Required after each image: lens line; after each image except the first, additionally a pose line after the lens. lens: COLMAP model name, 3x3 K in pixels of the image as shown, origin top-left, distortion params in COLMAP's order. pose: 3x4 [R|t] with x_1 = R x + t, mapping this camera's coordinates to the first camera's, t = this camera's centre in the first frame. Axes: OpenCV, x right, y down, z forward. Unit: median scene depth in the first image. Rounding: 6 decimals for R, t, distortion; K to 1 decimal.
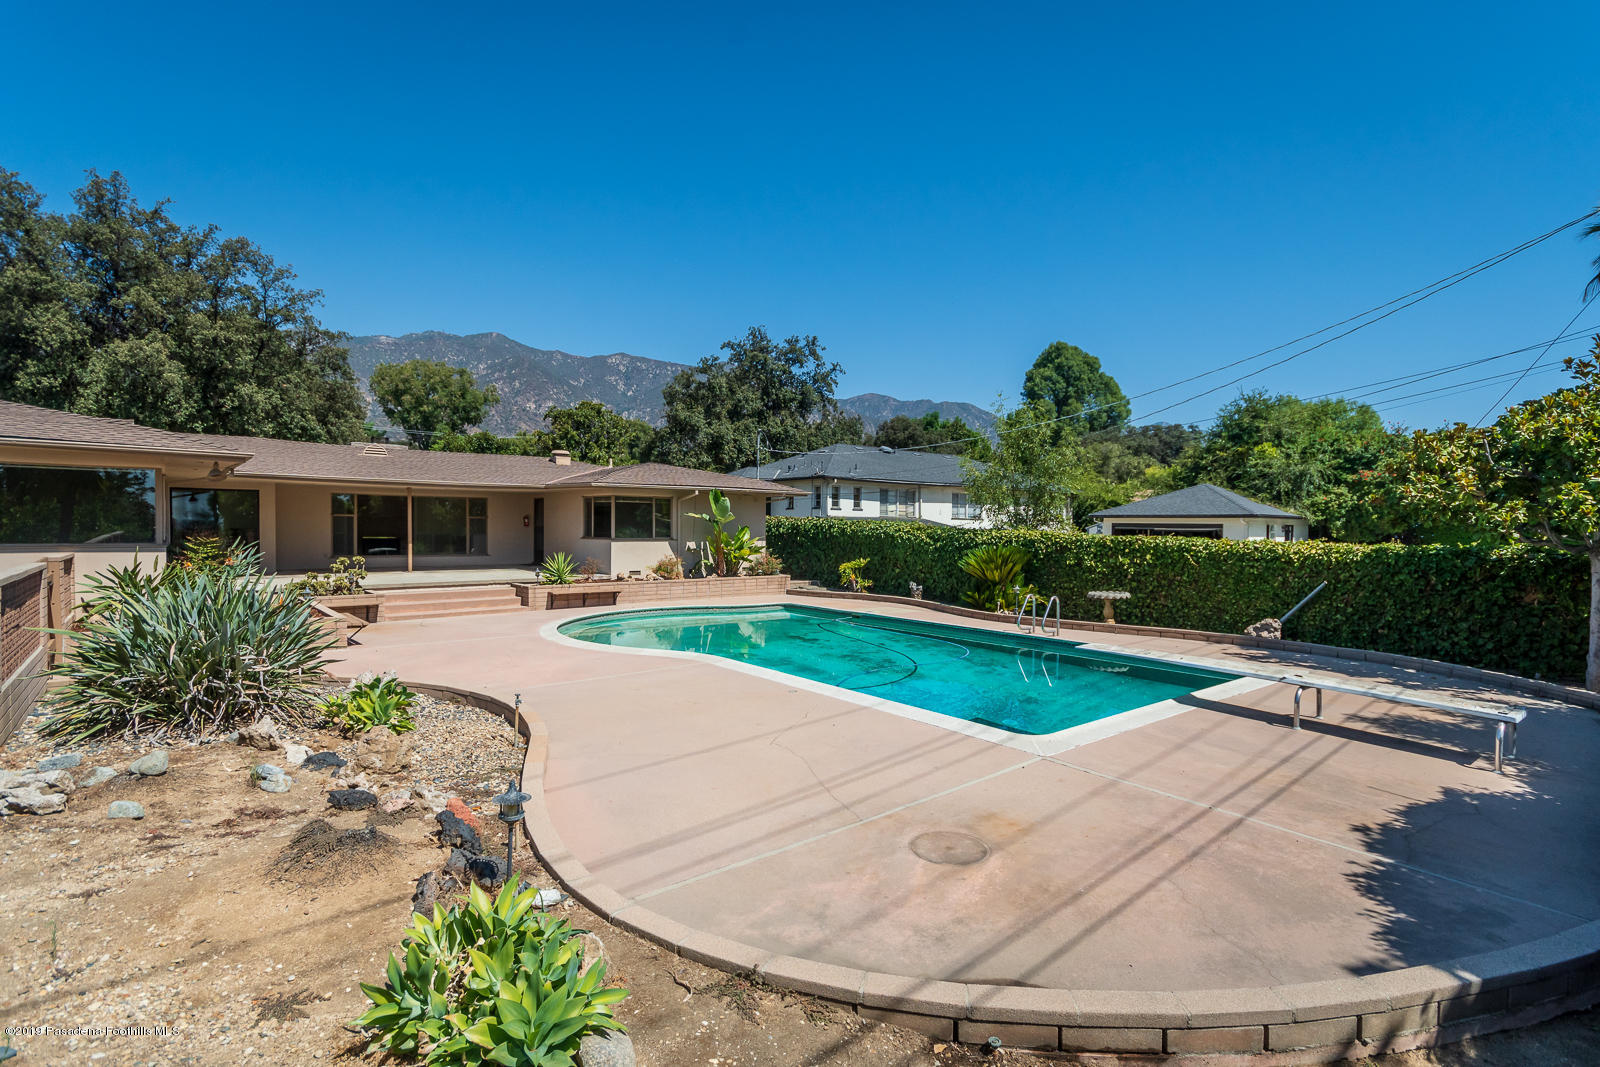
lens RADIAL K [[740.6, 0, 800.0], [0, 740.6, 533.5], [0, 0, 1]] dist [0.000235, 0.000146]
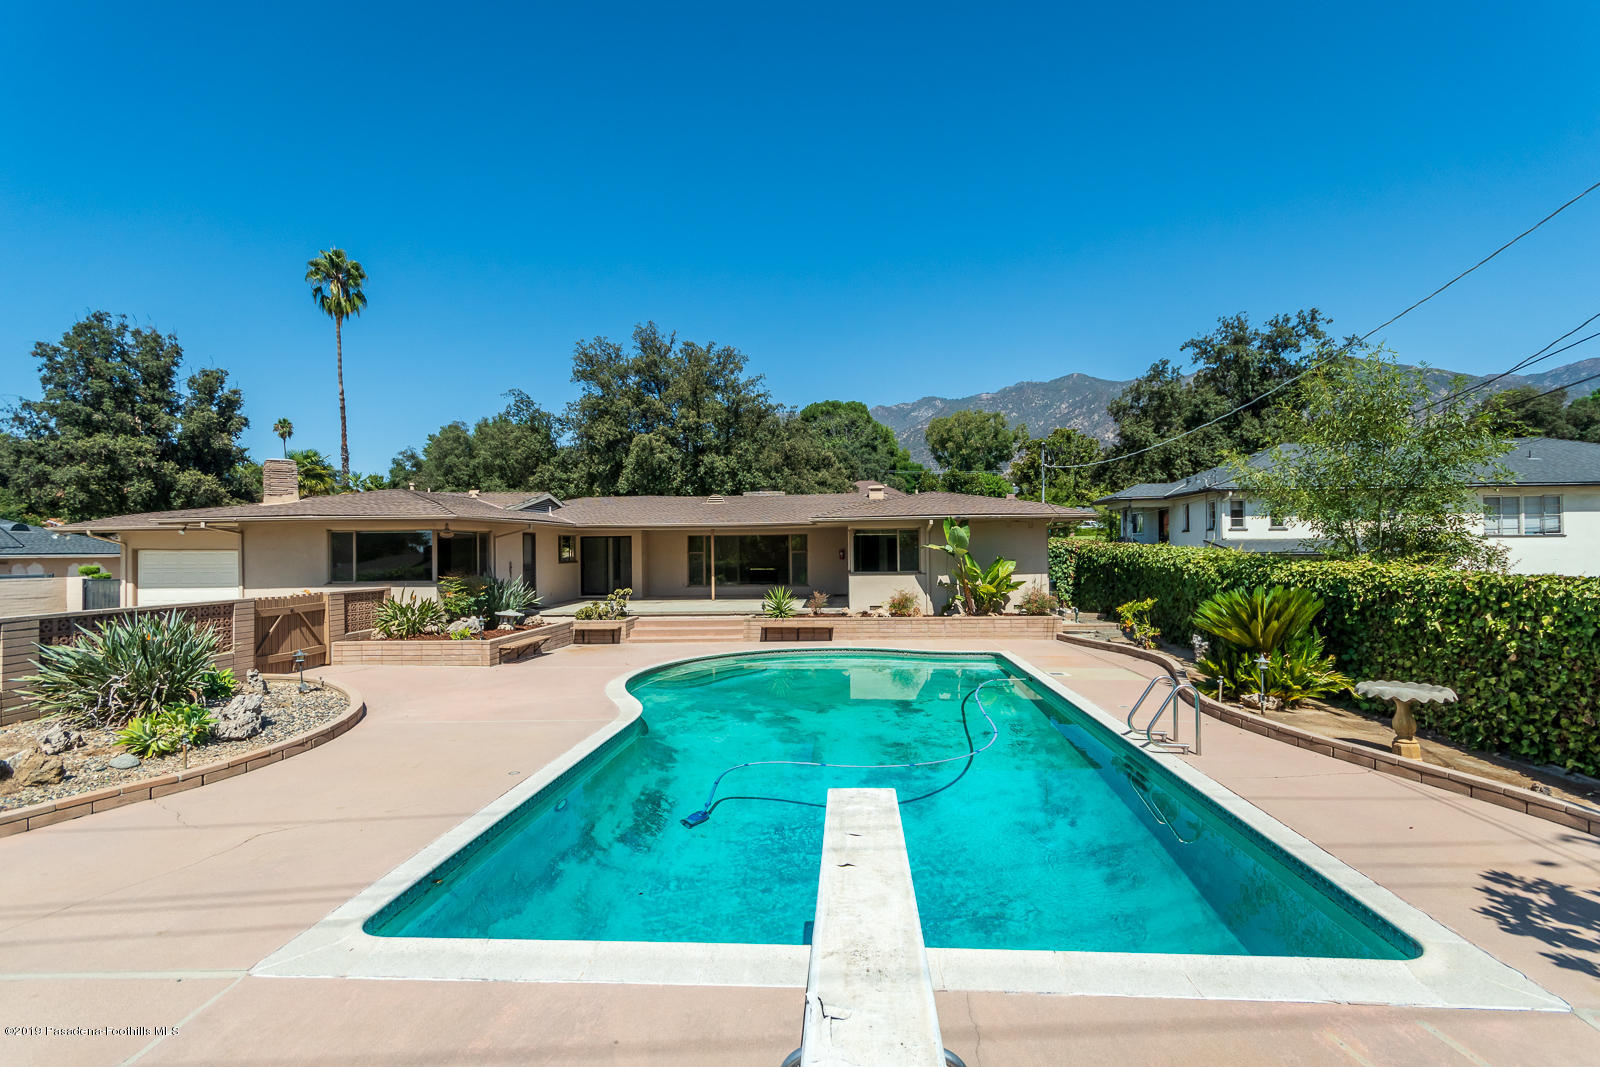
lens RADIAL K [[692.5, 0, 819.6], [0, 692.5, 550.8], [0, 0, 1]] dist [0.001057, 0.000574]
pose [[0.746279, -0.018320, -0.665381, 0.184086], [0.012300, 0.999830, -0.013732, -0.005803], [0.665519, 0.002064, 0.746378, 0.152675]]
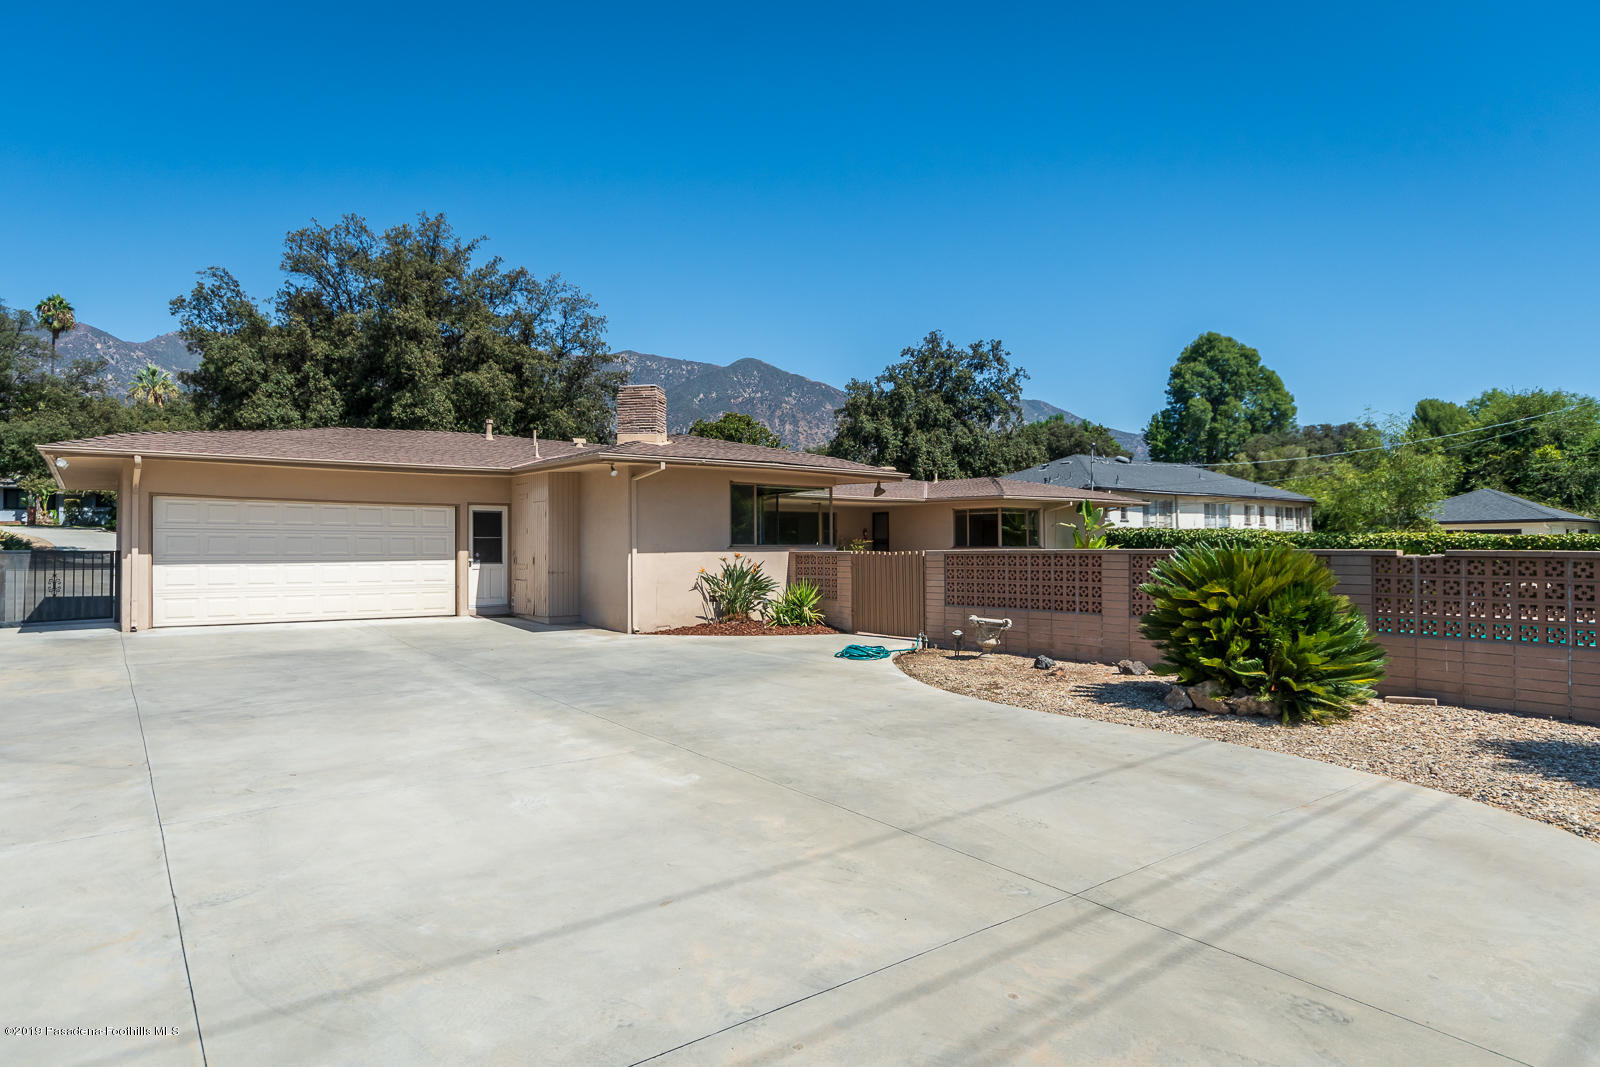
lens RADIAL K [[865.6, 0, 823.8], [0, 865.6, 531.1], [0, 0, 1]] dist [0.007032, 0.000351]
pose [[0.998896, -0.014967, -0.044520, -0.253406], [0.013598, 0.999430, -0.030901, 0.011115], [0.044957, 0.030261, 0.998530, -0.162761]]
